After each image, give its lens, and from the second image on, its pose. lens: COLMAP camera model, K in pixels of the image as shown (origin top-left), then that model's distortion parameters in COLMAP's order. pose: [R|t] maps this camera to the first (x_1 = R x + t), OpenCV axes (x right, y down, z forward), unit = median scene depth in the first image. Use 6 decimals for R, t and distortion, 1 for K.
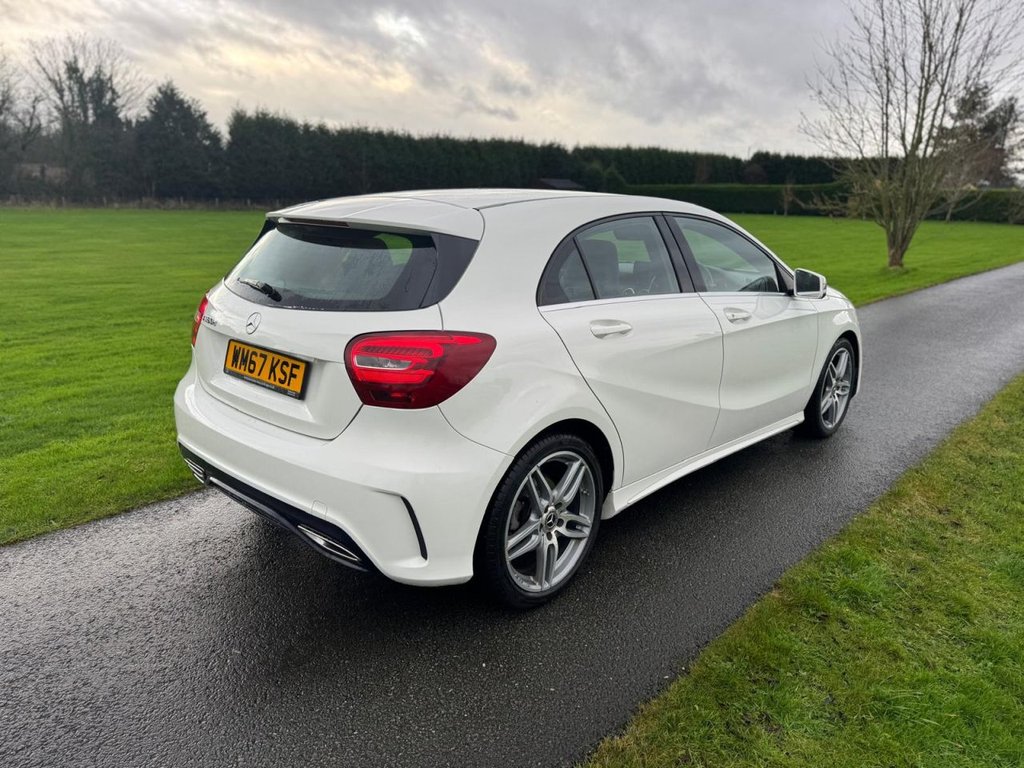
lens RADIAL K [[825.8, 0, 514.5], [0, 825.8, 323.6], [0, 0, 1]] dist [0.084657, 0.003542]
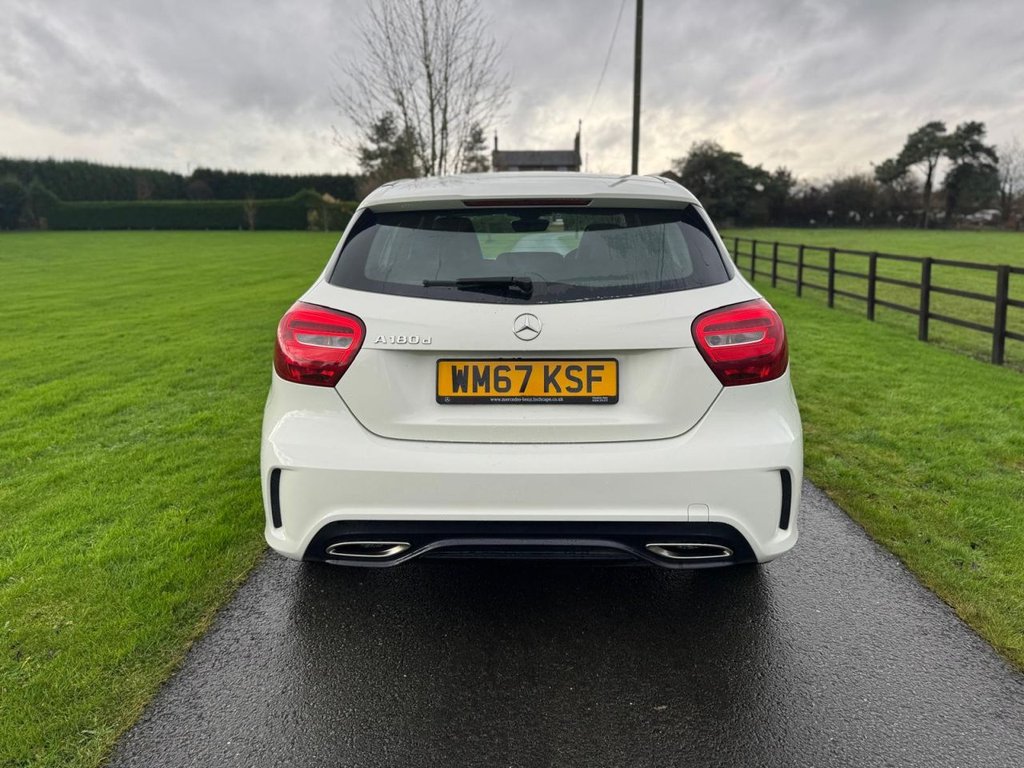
lens RADIAL K [[825.8, 0, 514.5], [0, 825.8, 323.6], [0, 0, 1]] dist [0.084657, 0.003542]
pose [[0.742001, -0.123479, 0.658929, -0.202694], [0.139553, 0.989809, 0.028337, -0.006989], [-0.655713, 0.070930, 0.751671, 0.091683]]
